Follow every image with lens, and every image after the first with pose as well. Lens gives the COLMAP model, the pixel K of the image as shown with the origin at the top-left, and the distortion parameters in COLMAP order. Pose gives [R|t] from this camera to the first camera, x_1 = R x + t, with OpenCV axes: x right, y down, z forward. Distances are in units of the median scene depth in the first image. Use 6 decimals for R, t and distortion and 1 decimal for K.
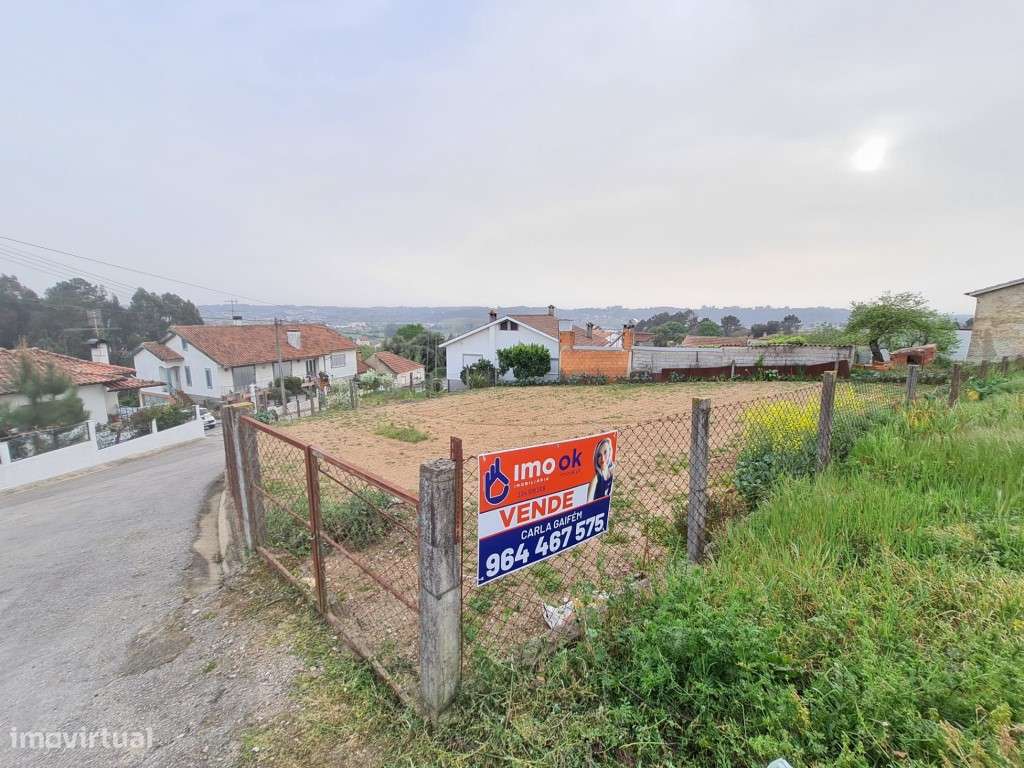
lens RADIAL K [[403.1, 0, 511.3], [0, 403.1, 375.4], [0, 0, 1]] dist [0.000517, -0.000089]
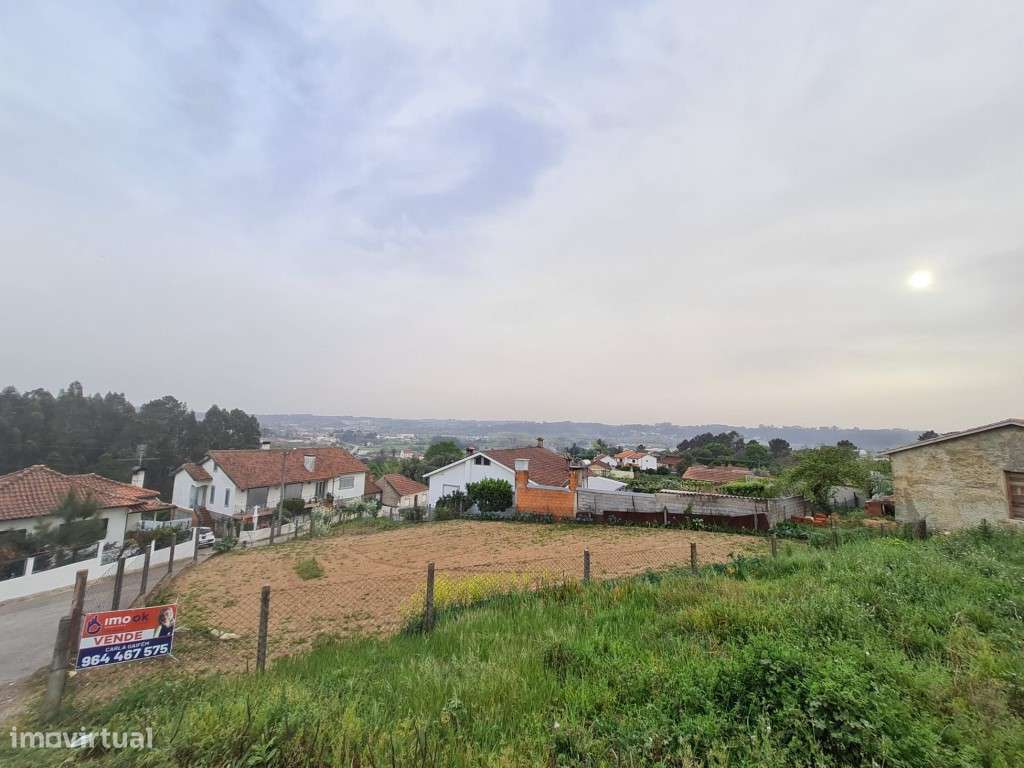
lens RADIAL K [[403.1, 0, 510.6], [0, 403.1, 377.5], [0, 0, 1]] dist [0.000517, -0.000089]
pose [[0.993023, 0.007087, -0.117704, 0.224456], [-0.038827, 0.962179, -0.269636, -0.052354], [0.111342, 0.272325, 0.955742, -0.126331]]
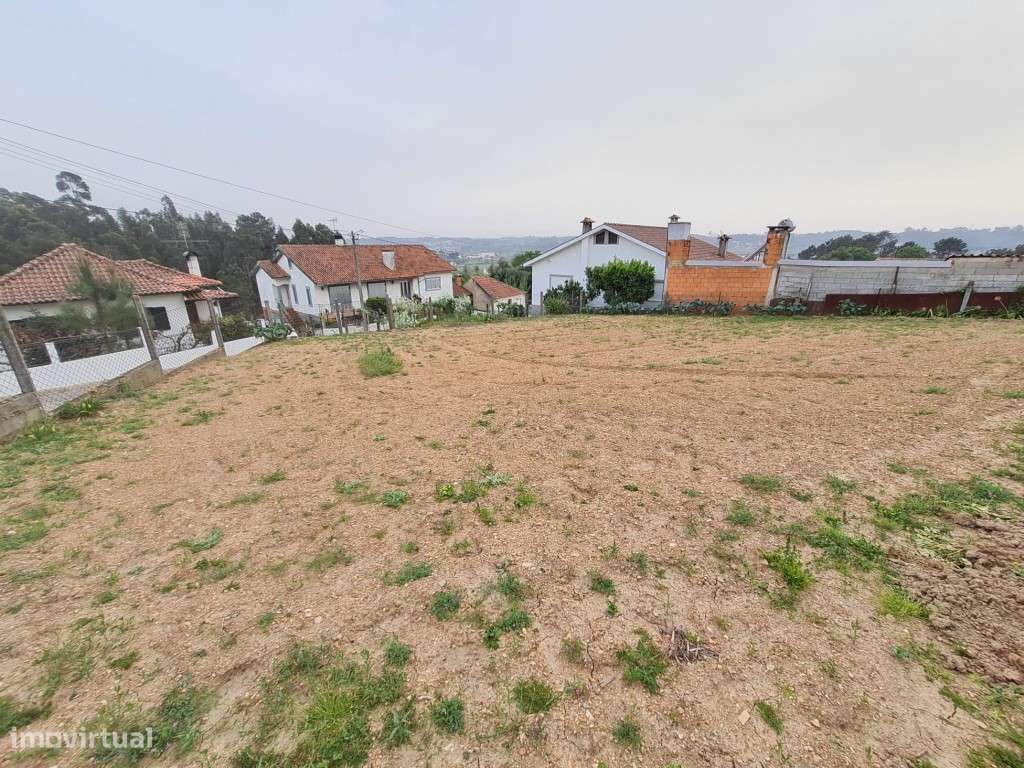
lens RADIAL K [[403.1, 0, 510.2], [0, 403.1, 370.0], [0, 0, 1]] dist [0.000517, -0.000089]
pose [[0.952145, 0.079468, -0.295136, 0.076789], [-0.033832, 0.987077, 0.156633, 0.017069], [0.303769, -0.139152, 0.942529, 0.182742]]
